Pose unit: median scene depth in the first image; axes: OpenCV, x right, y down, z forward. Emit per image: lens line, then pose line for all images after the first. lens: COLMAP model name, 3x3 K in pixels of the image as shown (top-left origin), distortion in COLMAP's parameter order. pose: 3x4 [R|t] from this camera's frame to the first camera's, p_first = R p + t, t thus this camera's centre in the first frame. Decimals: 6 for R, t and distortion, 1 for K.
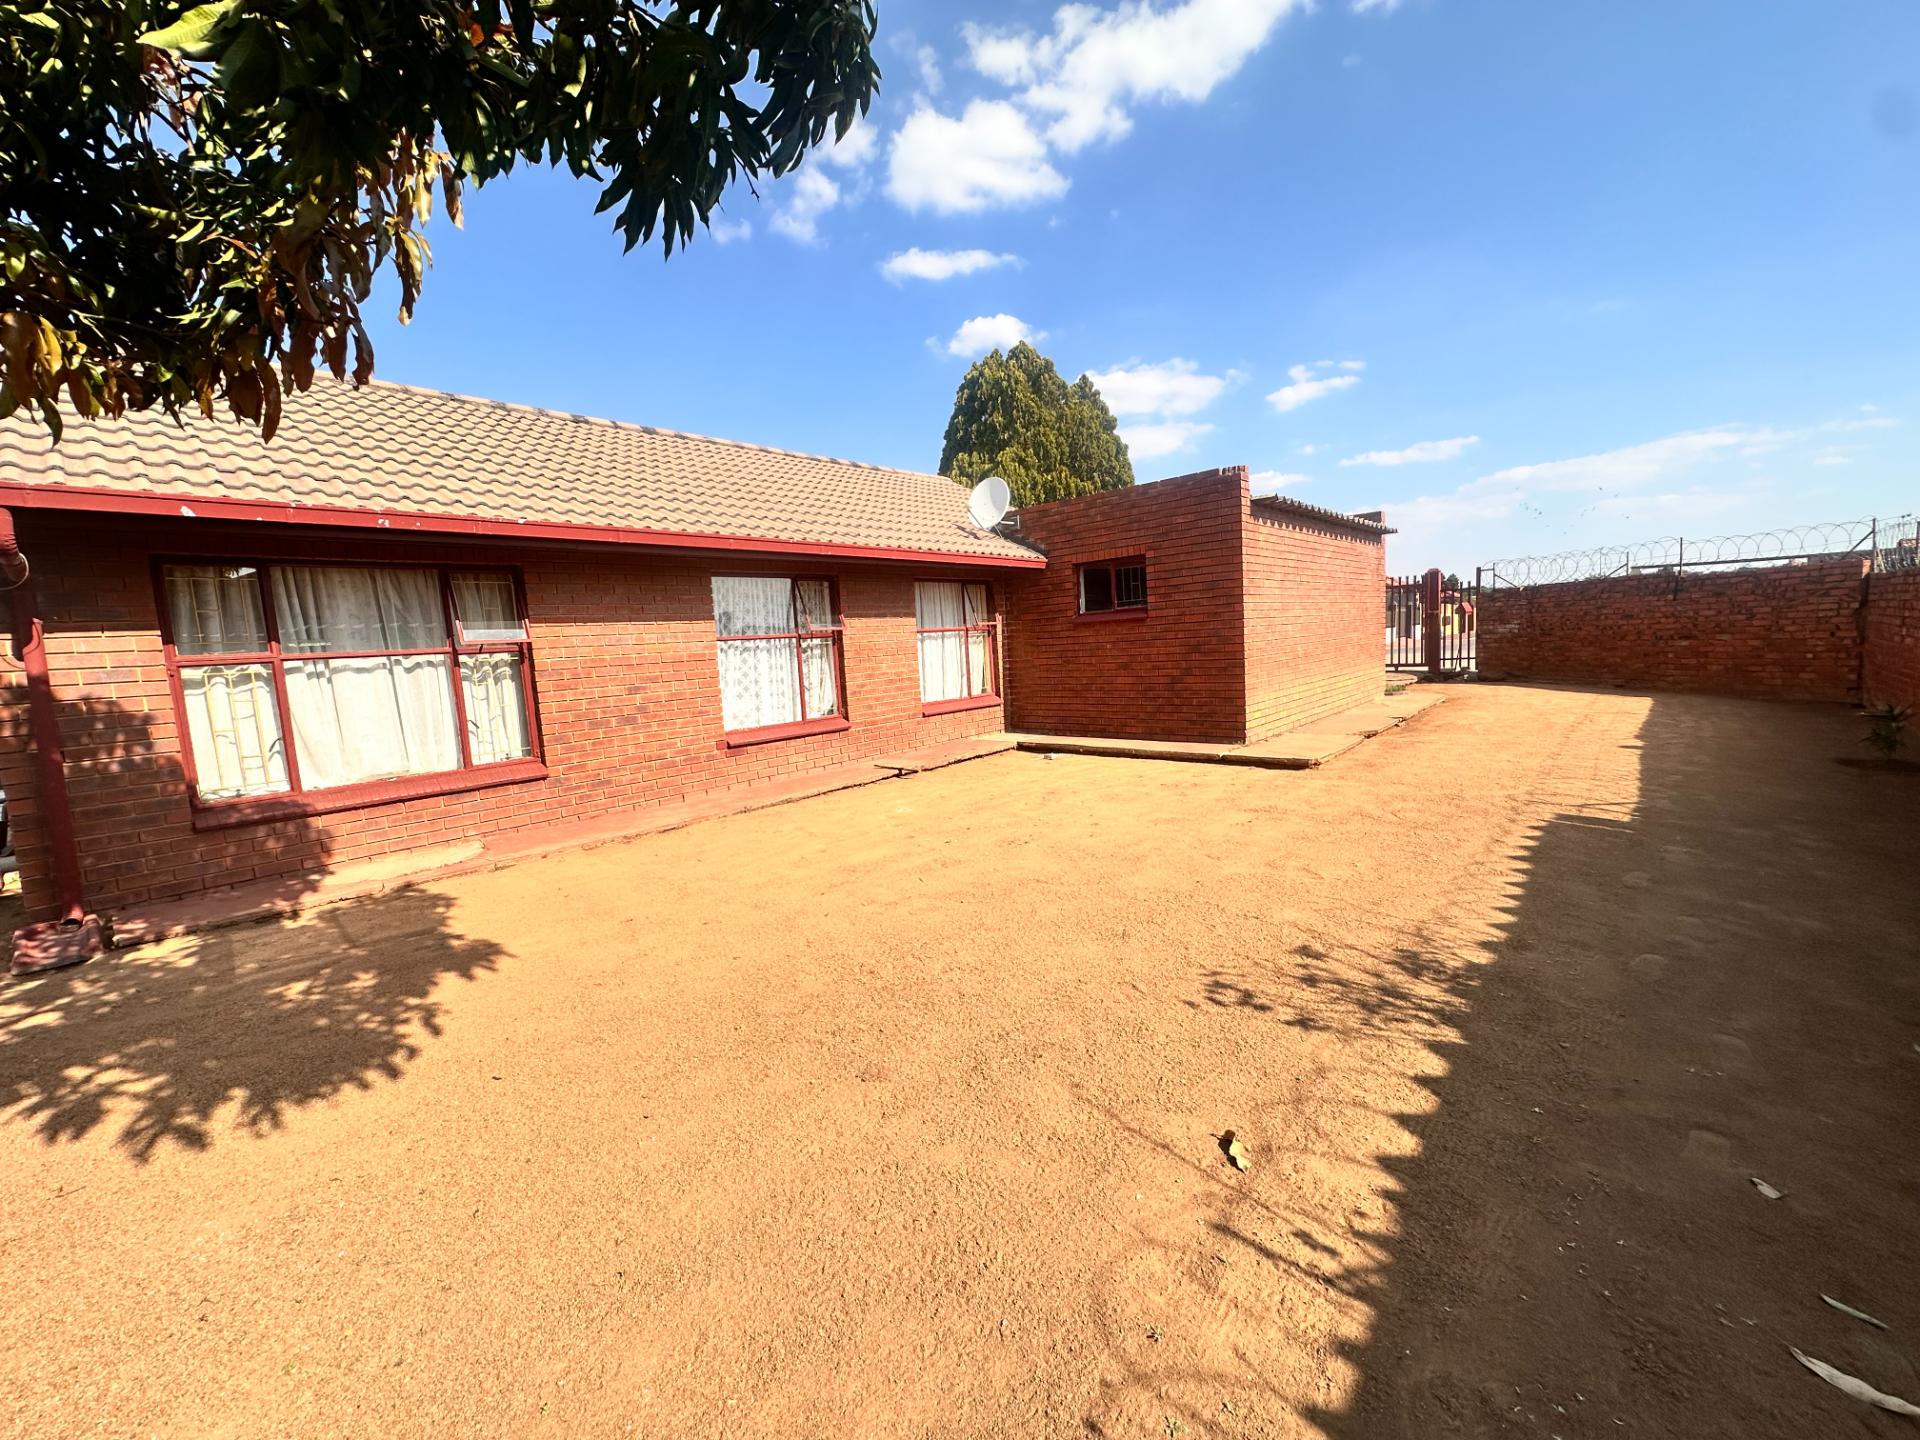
lens RADIAL K [[773.8, 0, 960.0], [0, 773.8, 720.0], [0, 0, 1]] dist [-0.001596, 0.006820]
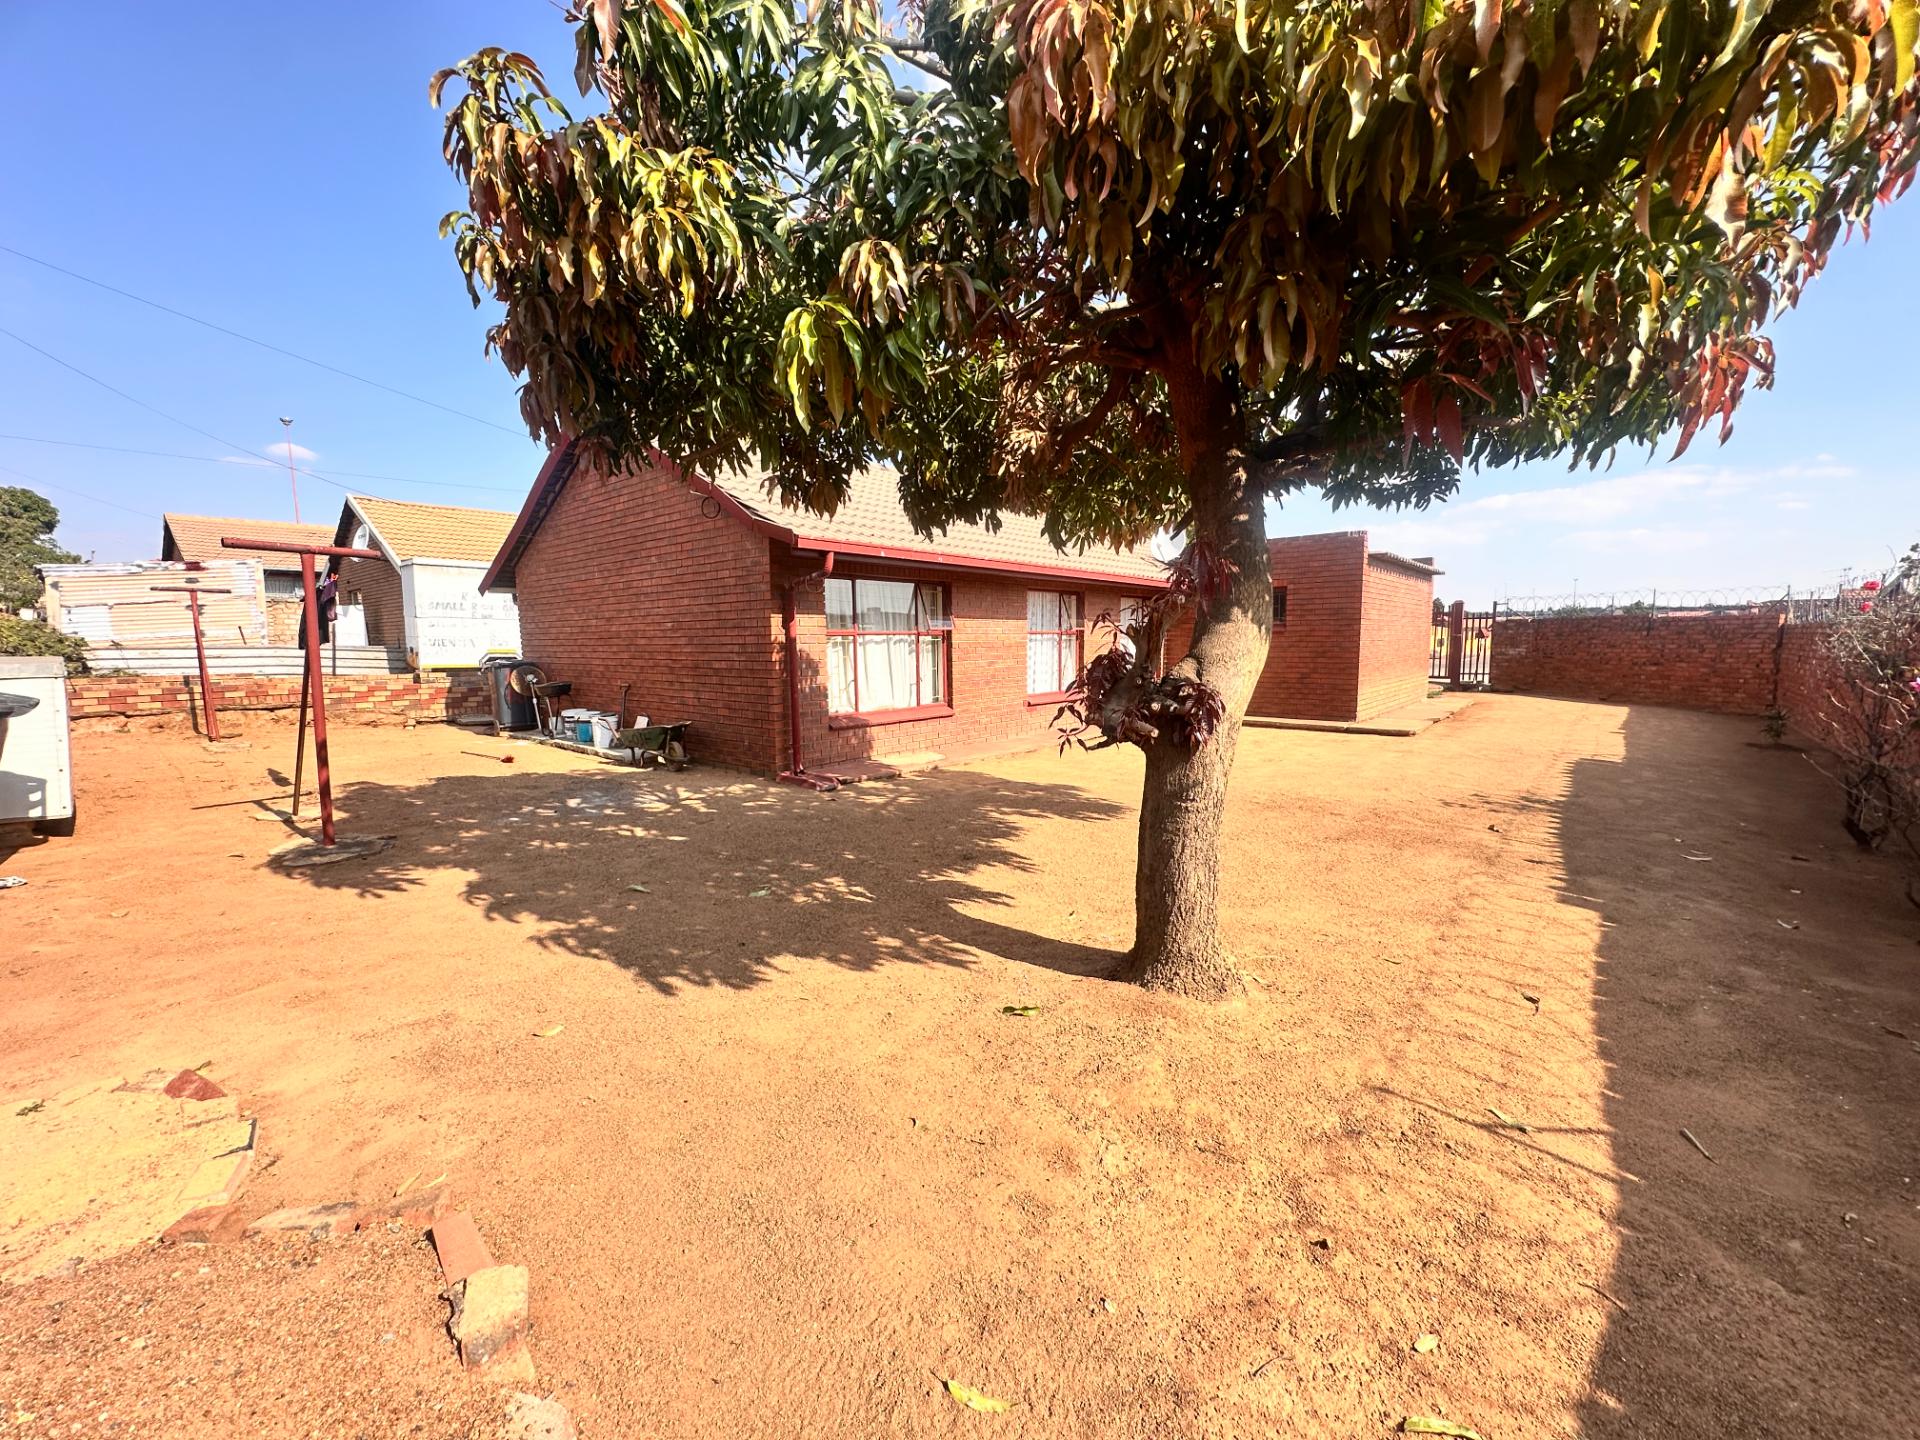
lens RADIAL K [[762.8, 0, 960.0], [0, 762.8, 720.0], [0, 0, 1]] dist [-0.000733, -0.000171]
pose [[0.998929, 0.042488, 0.018346, -0.301804], [-0.042473, 0.999097, -0.001243, 0.046946], [-0.018382, 0.000463, 0.999831, -0.312820]]
